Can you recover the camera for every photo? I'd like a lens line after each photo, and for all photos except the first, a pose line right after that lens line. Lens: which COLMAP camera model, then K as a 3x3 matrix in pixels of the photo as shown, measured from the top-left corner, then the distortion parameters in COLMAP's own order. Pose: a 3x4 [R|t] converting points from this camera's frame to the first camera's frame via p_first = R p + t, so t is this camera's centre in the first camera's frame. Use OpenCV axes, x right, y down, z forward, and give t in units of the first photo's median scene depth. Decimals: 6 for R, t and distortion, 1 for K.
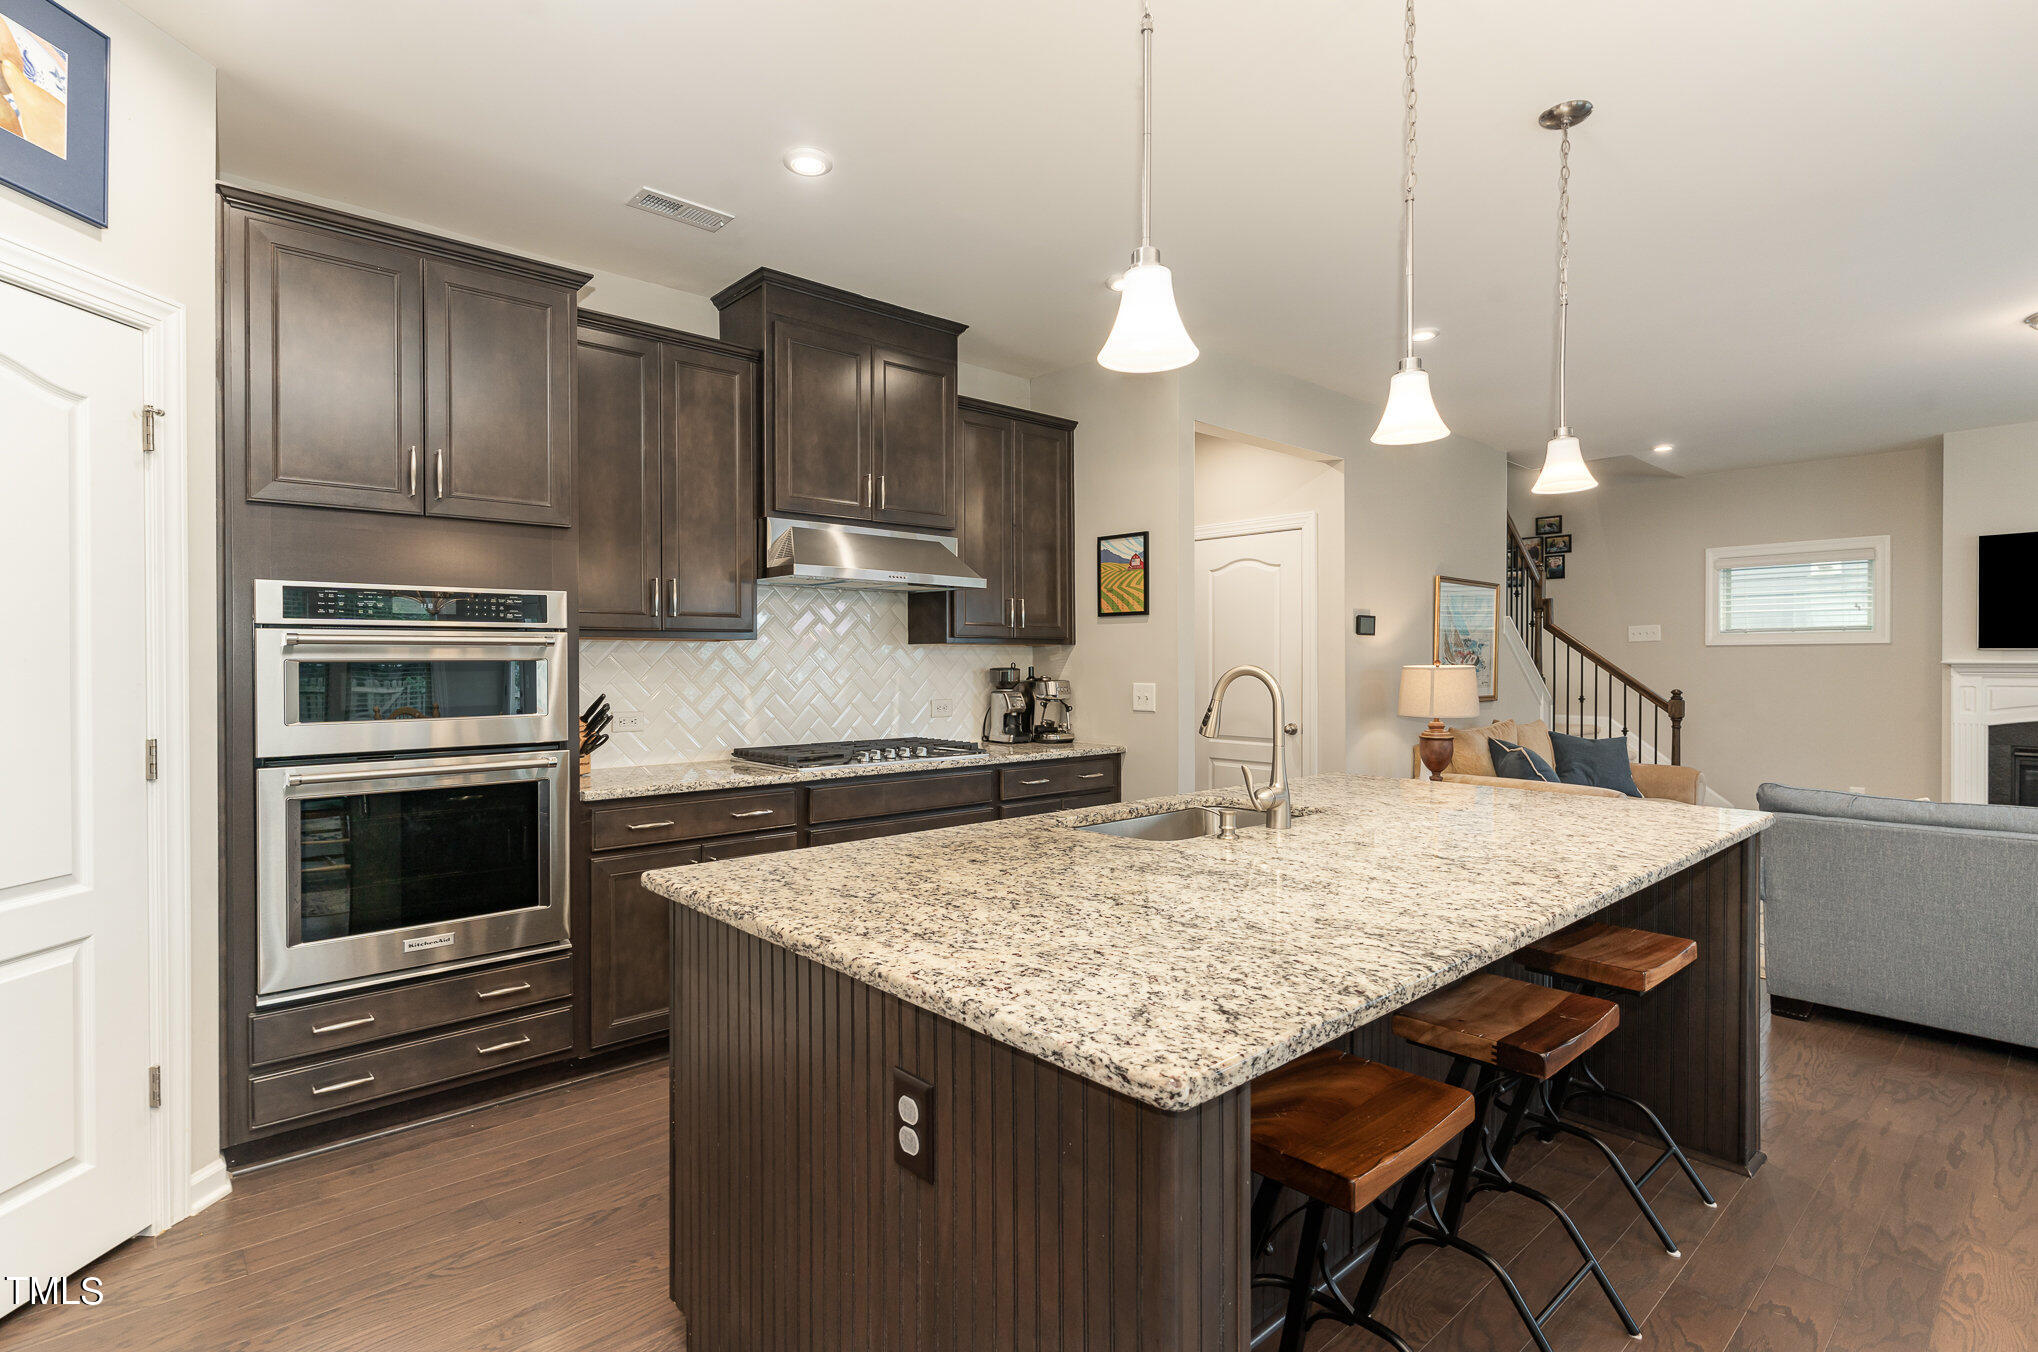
lens RADIAL K [[990.2, 0, 992.1], [0, 990.2, 657.0], [0, 0, 1]] dist [0.007145, 0.001482]
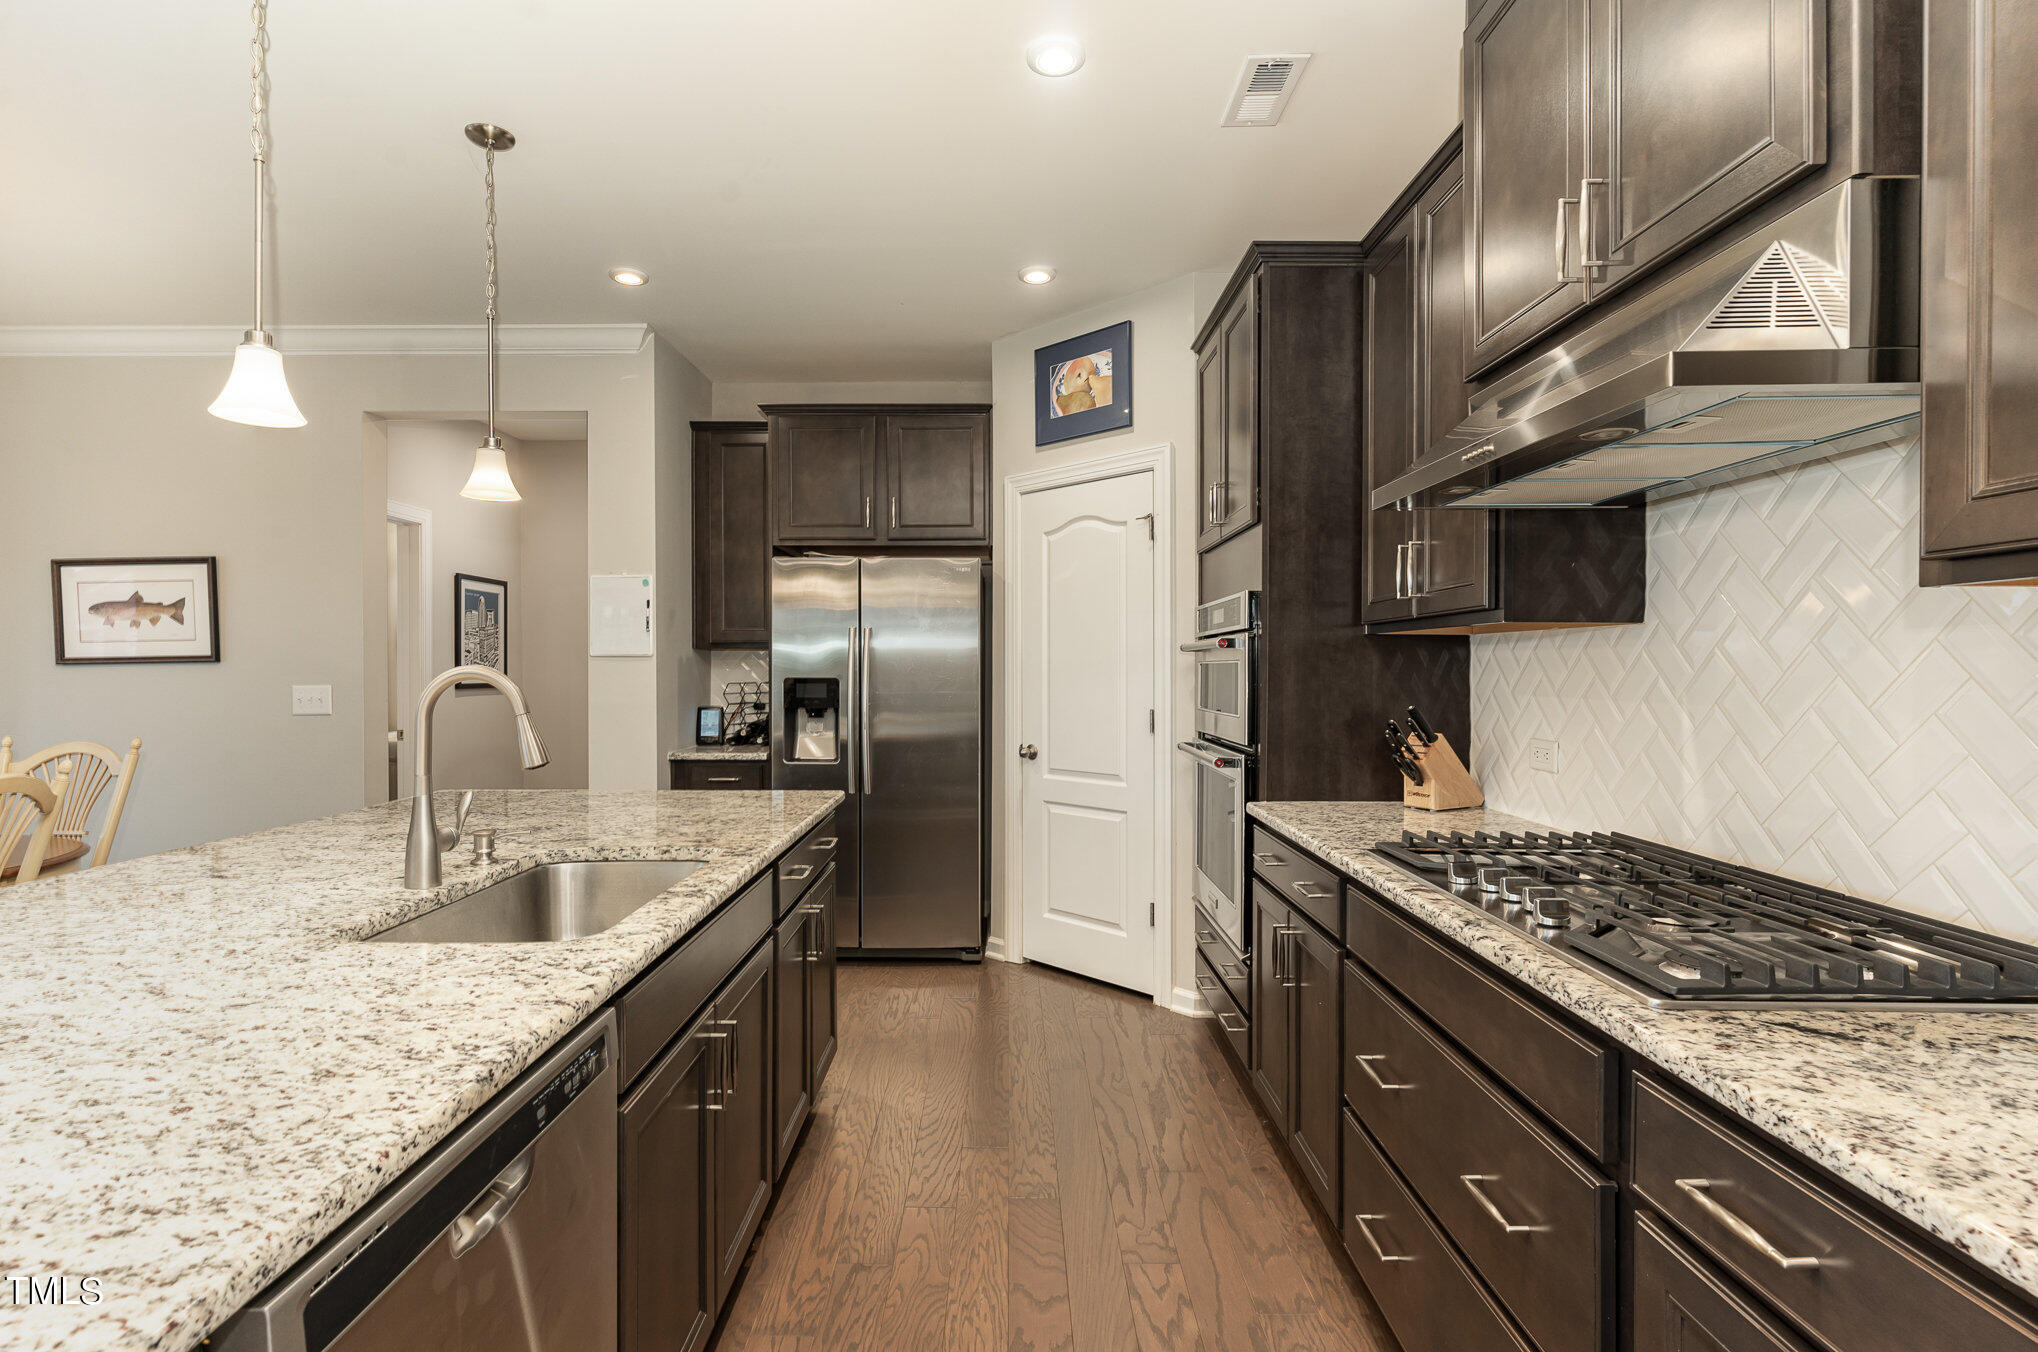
lens RADIAL K [[990.2, 0, 1003.7], [0, 990.2, 660.0], [0, 0, 1]] dist [0.007145, 0.001482]
pose [[-0.667788, -0.006696, -0.744321, 0.351313], [-0.000375, 0.999962, -0.008660, 0.007732], [0.744351, -0.005504, -0.667766, 1.175878]]
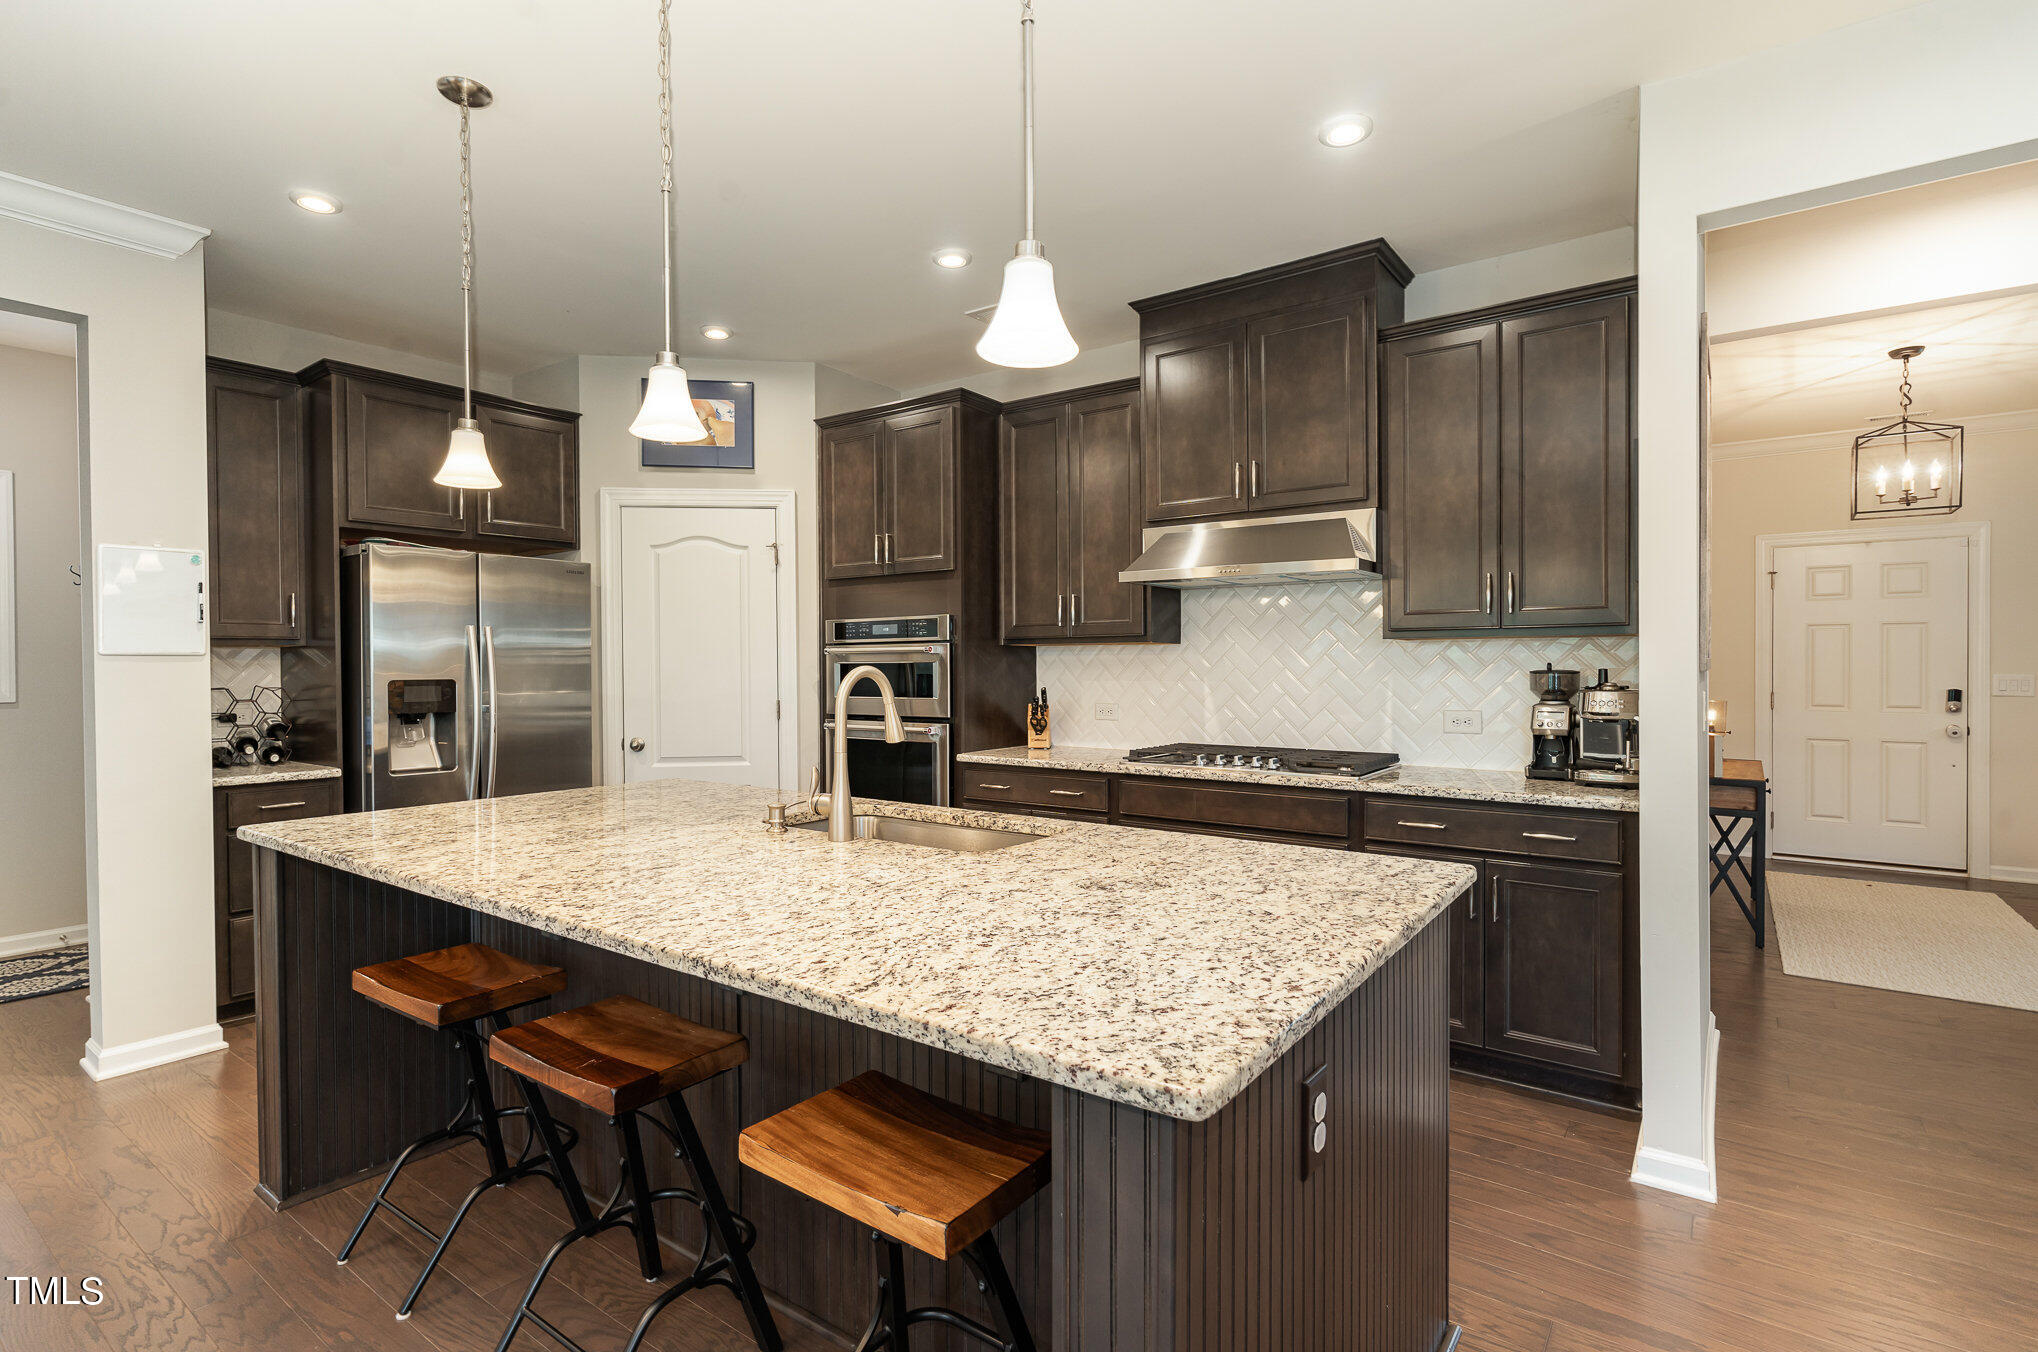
lens RADIAL K [[955.7, 0, 1010.2], [0, 955.7, 678.4], [0, 0, 1]] dist [-0.000950, 0.000413]
pose [[0.221467, 0.011425, -0.975101, 0.762102], [0.006653, 0.999890, 0.013226, 0.007374], [0.975145, -0.009417, 0.221367, 0.625895]]
